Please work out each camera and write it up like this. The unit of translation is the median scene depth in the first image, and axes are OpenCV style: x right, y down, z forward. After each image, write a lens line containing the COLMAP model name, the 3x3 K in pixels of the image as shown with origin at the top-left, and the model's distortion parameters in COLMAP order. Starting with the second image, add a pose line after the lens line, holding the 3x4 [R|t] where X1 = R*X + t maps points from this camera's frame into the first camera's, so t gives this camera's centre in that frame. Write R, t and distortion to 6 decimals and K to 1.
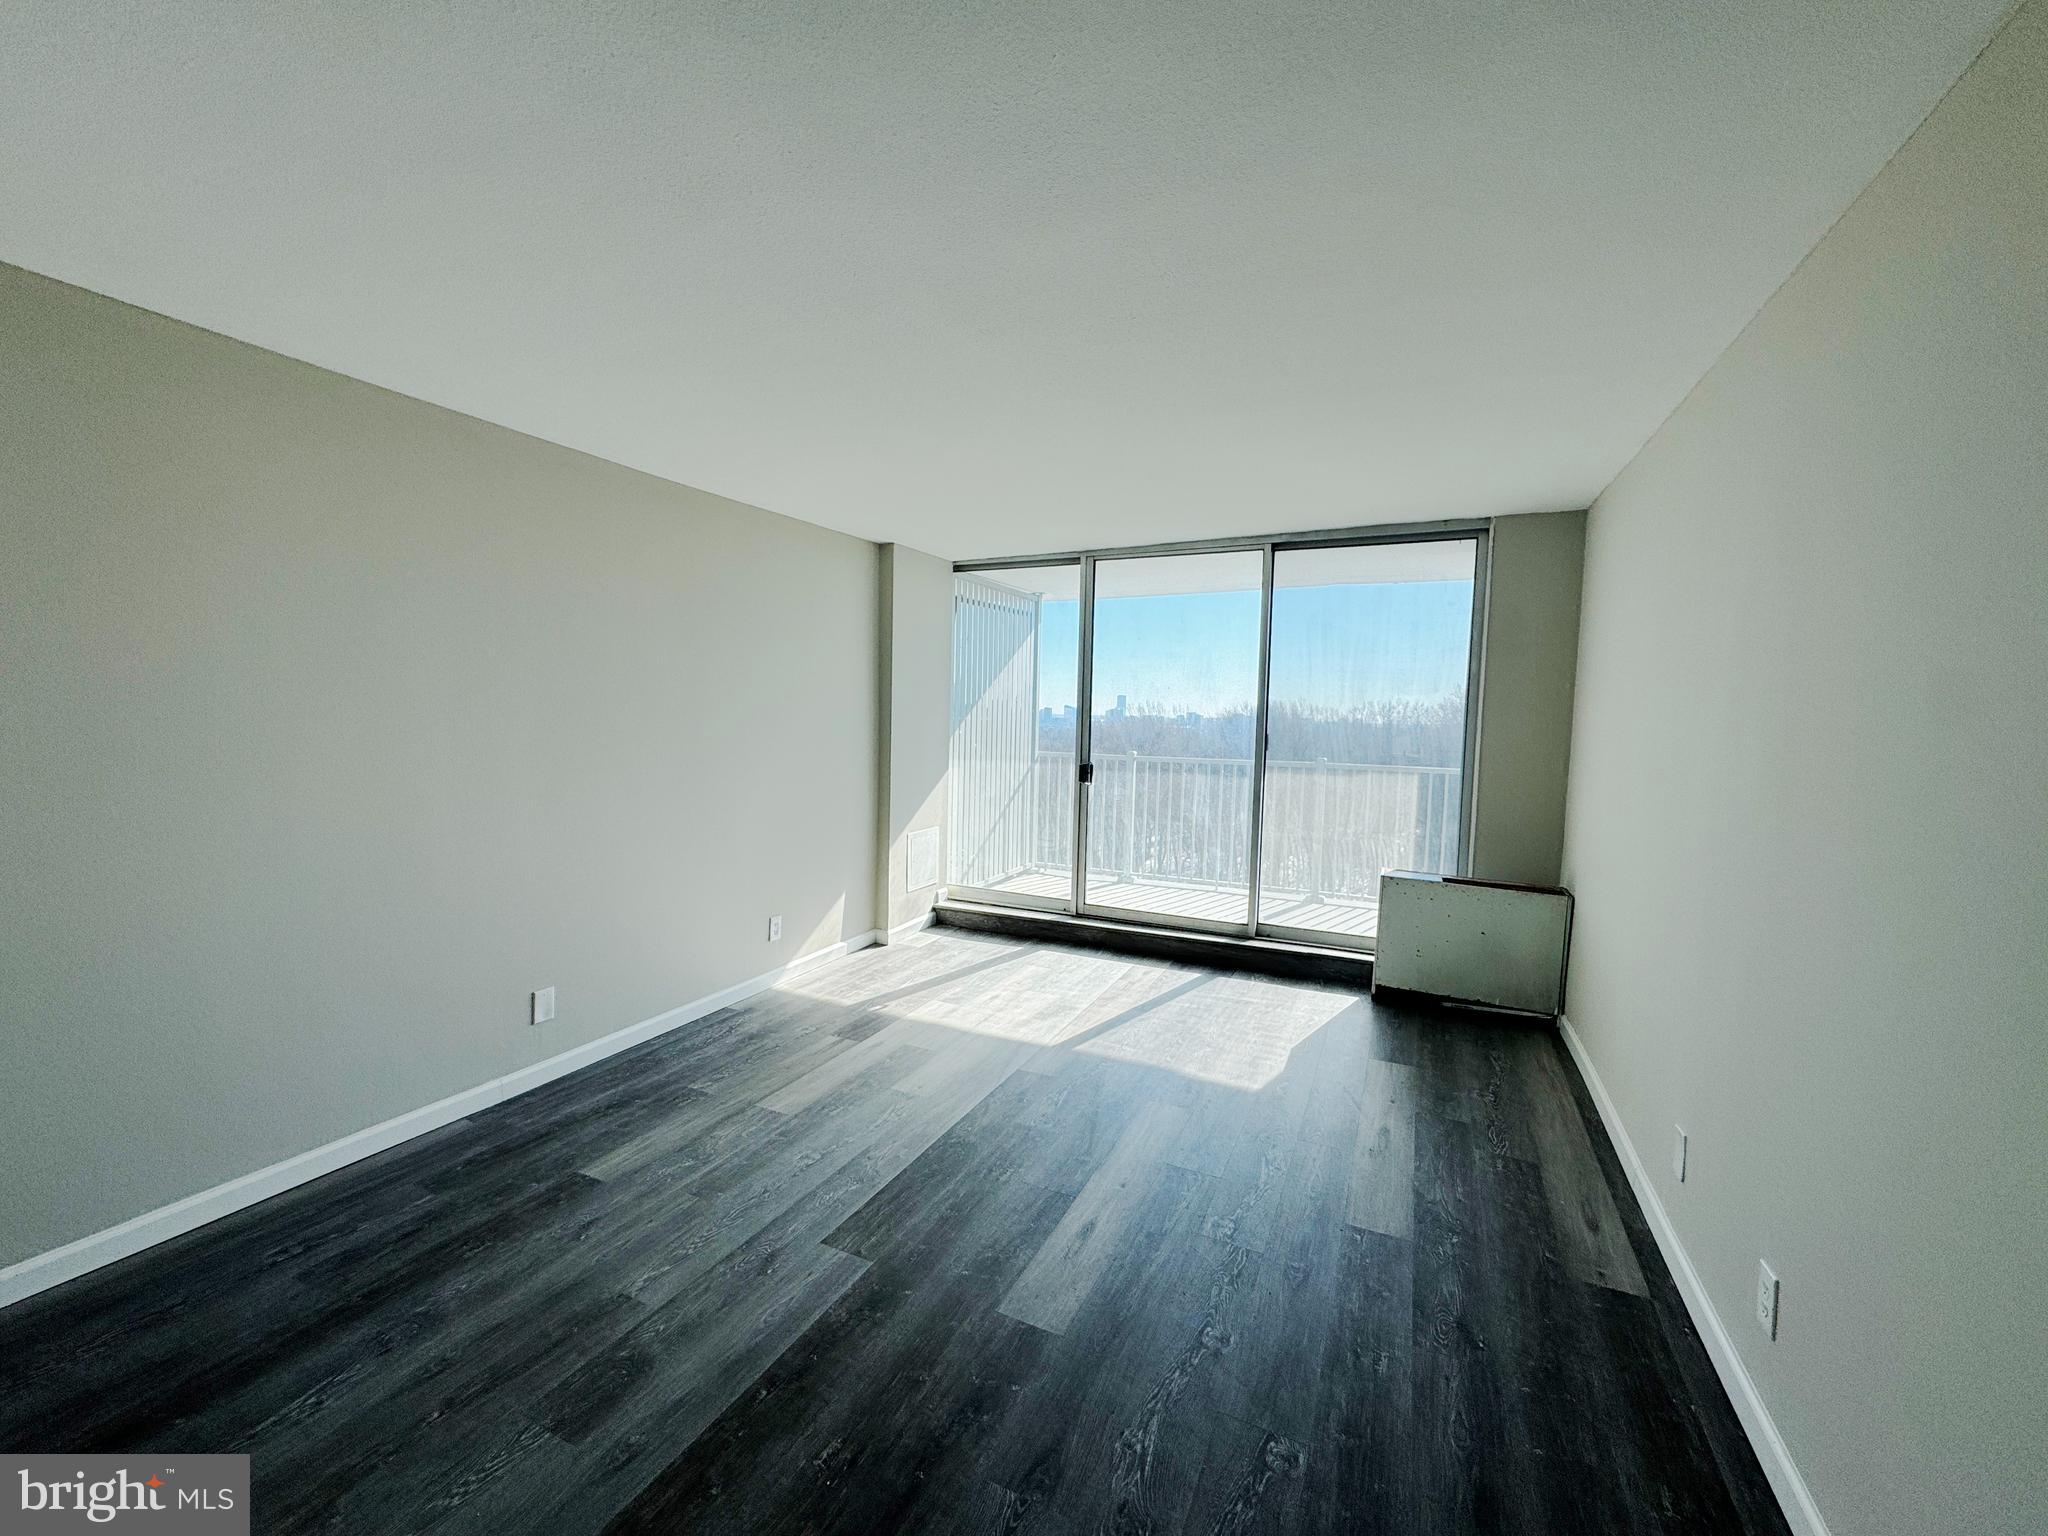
lens RADIAL K [[819.0, 0, 1024.0], [0, 819.0, 768.0], [0, 0, 1]] dist [-0.004565, -0.000274]
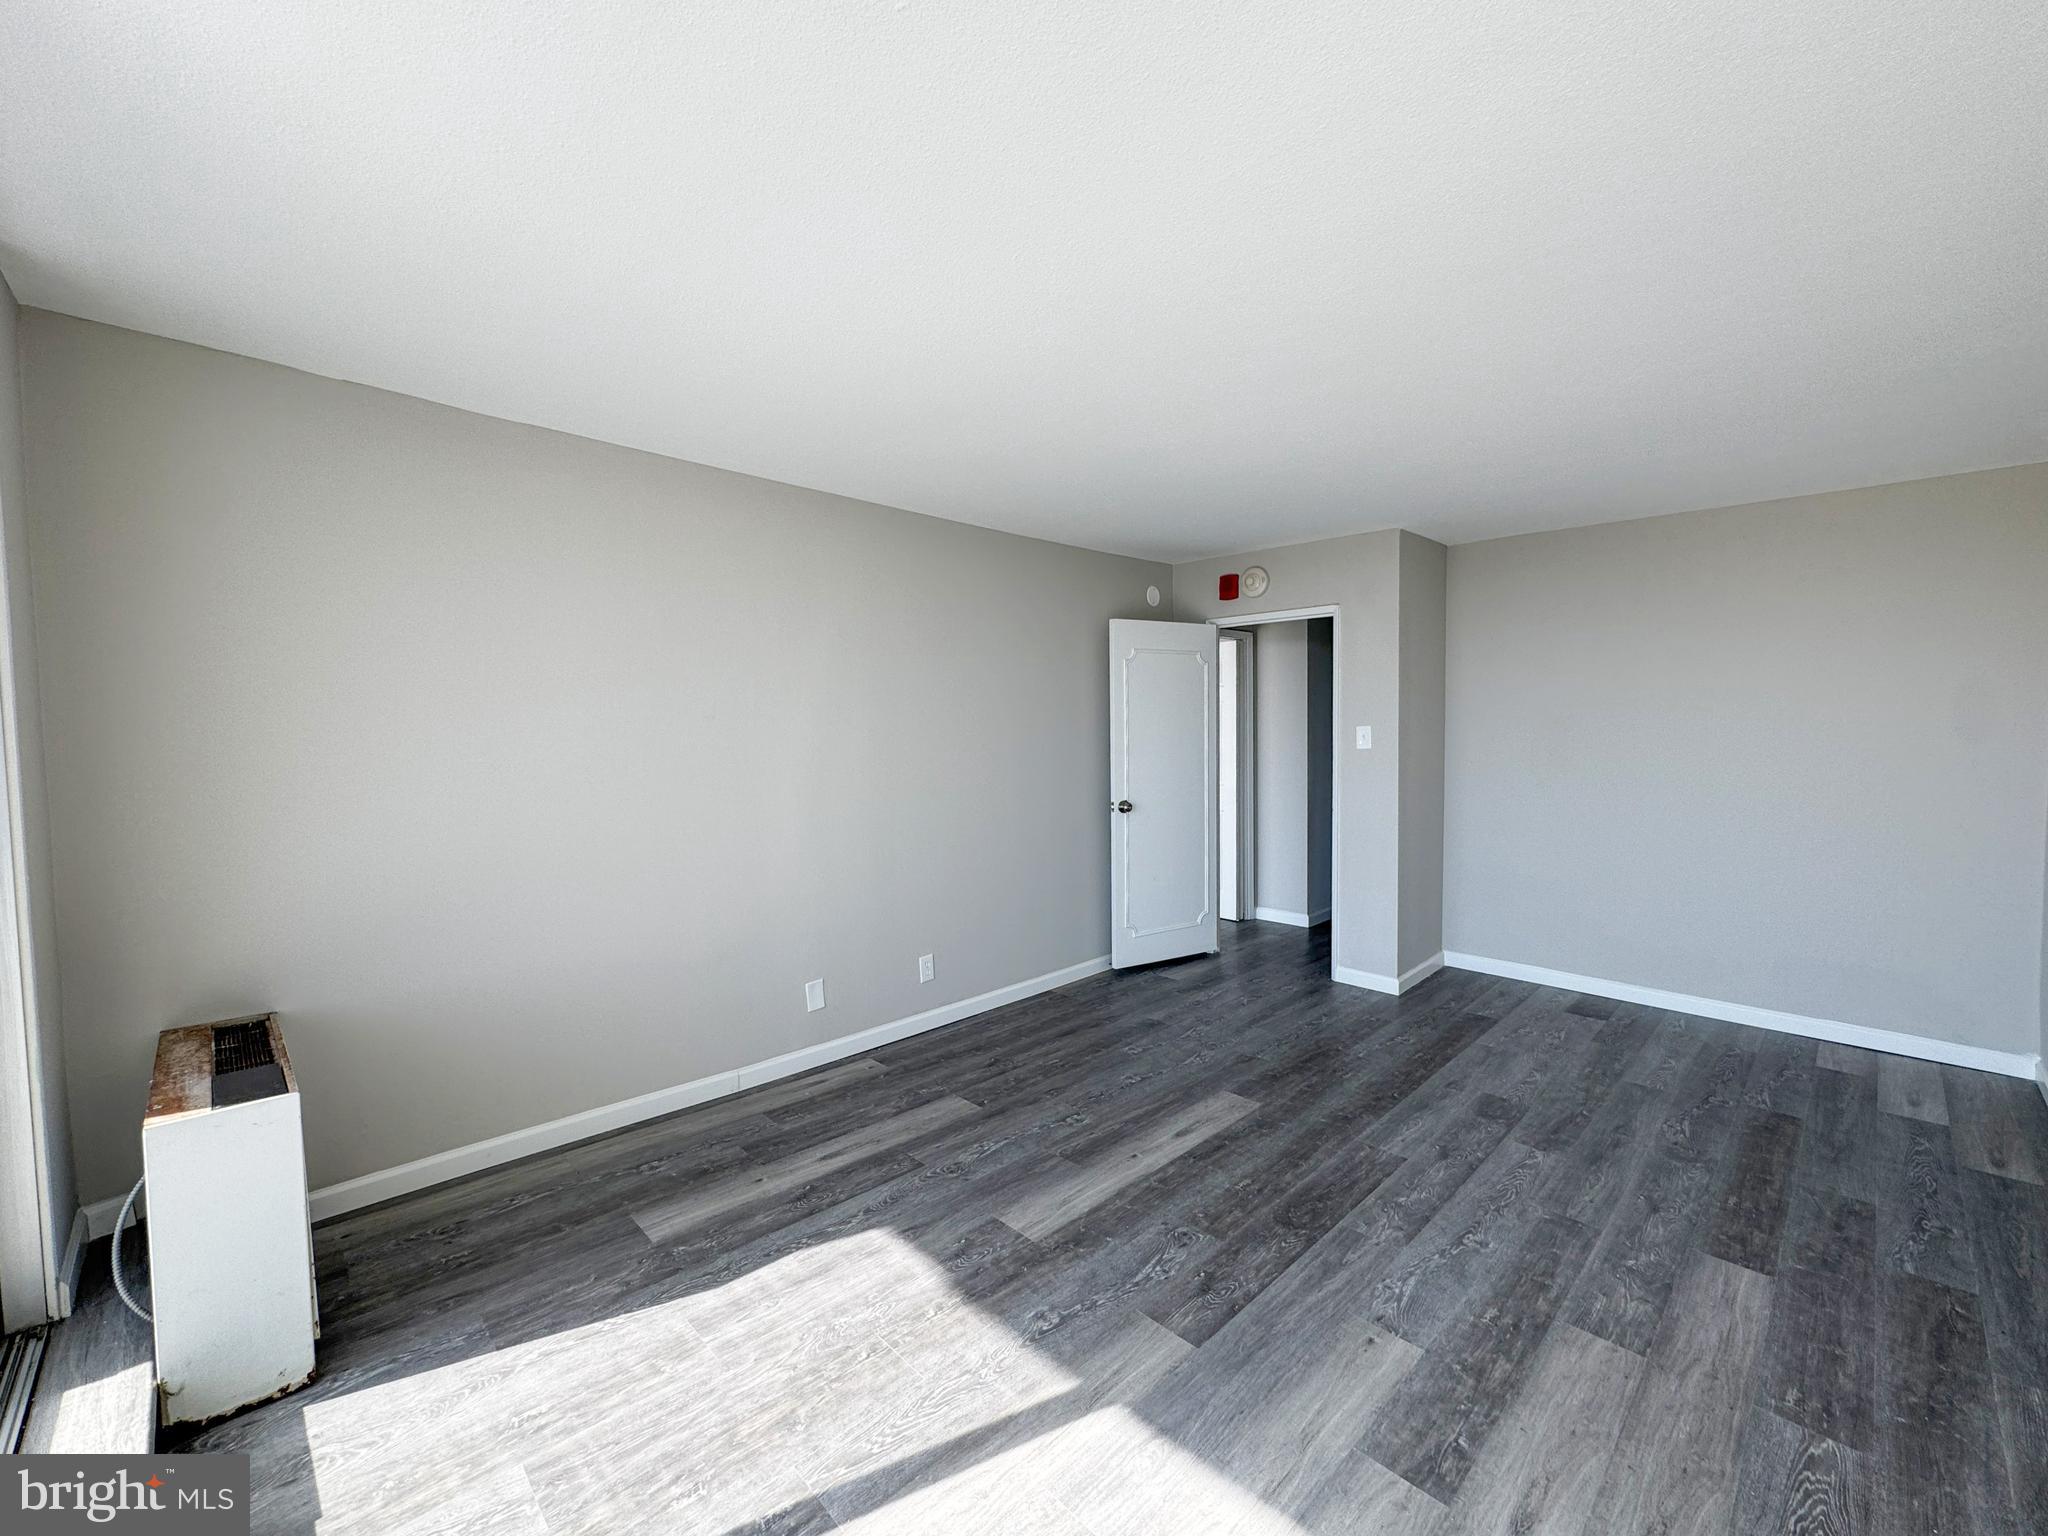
lens RADIAL K [[819.0, 0, 1024.0], [0, 819.0, 768.0], [0, 0, 1]] dist [-0.004565, -0.000274]
pose [[-0.937258, -0.028183, 0.347496, -0.099248], [0.014741, 0.992632, 0.120264, -0.128269], [-0.348325, 0.117841, -0.929937, 1.881950]]
